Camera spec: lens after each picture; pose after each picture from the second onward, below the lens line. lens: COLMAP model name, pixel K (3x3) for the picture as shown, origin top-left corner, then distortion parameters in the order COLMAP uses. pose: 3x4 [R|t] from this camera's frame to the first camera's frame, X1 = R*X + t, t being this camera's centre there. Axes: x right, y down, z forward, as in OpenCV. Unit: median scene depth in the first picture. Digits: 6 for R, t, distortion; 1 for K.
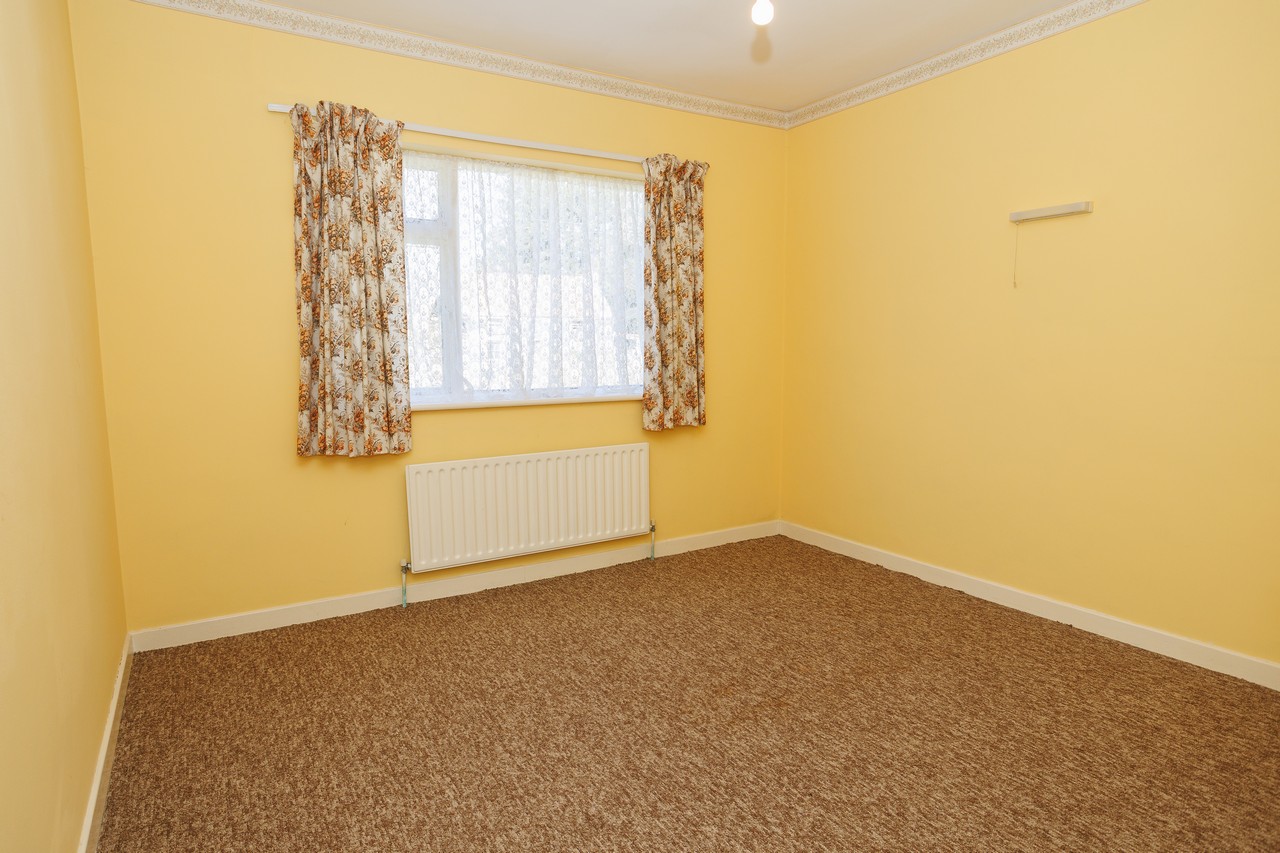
lens RADIAL K [[753.9, 0, 640.0], [0, 753.9, 426.5], [0, 0, 1]] dist [0.001019, 0.000908]
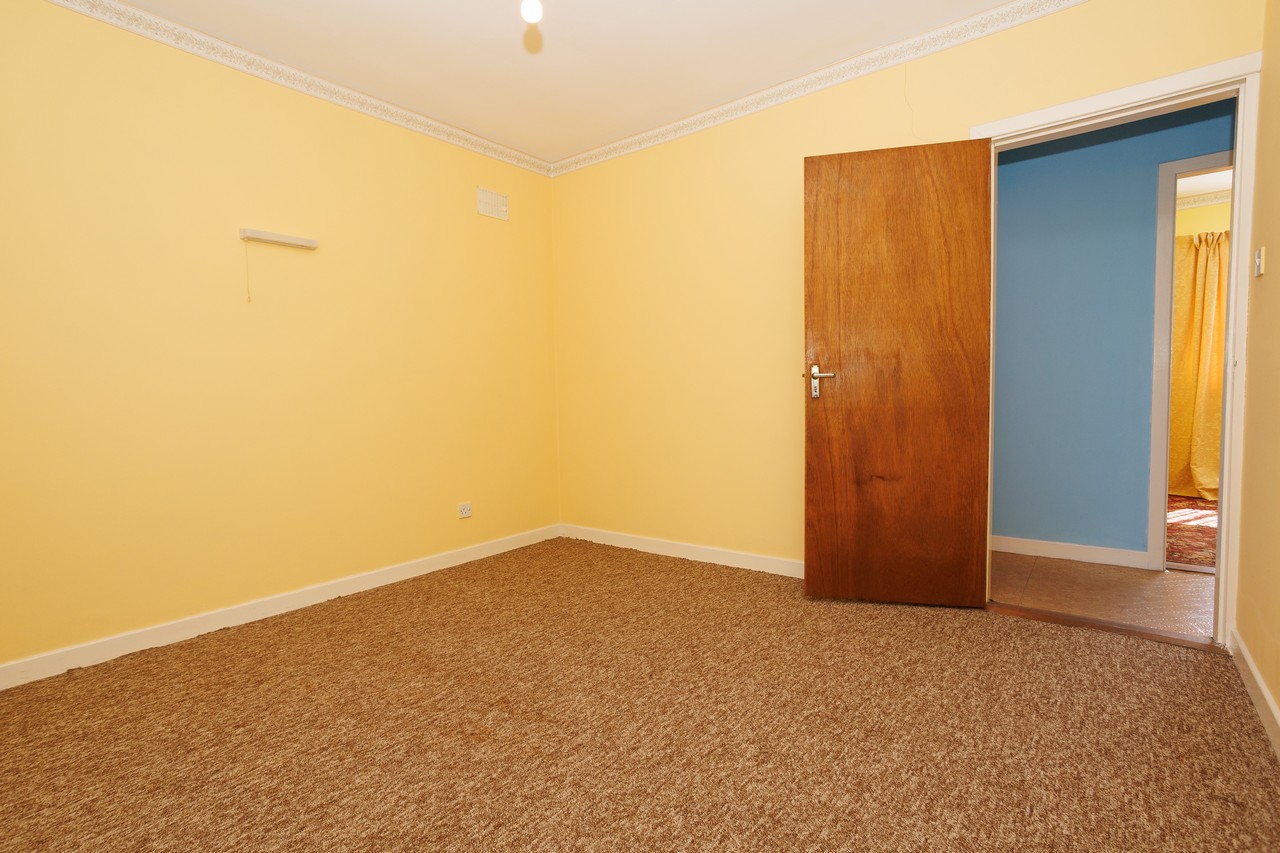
lens RADIAL K [[614.0, 0, 640.0], [0, 614.0, 426.5], [0, 0, 1]] dist [0.001616, 0.001548]
pose [[-0.329472, -0.040409, 0.943300, -0.509201], [0.132664, 0.987191, 0.088625, -0.024340], [-0.934798, 0.154342, -0.319891, 0.869648]]
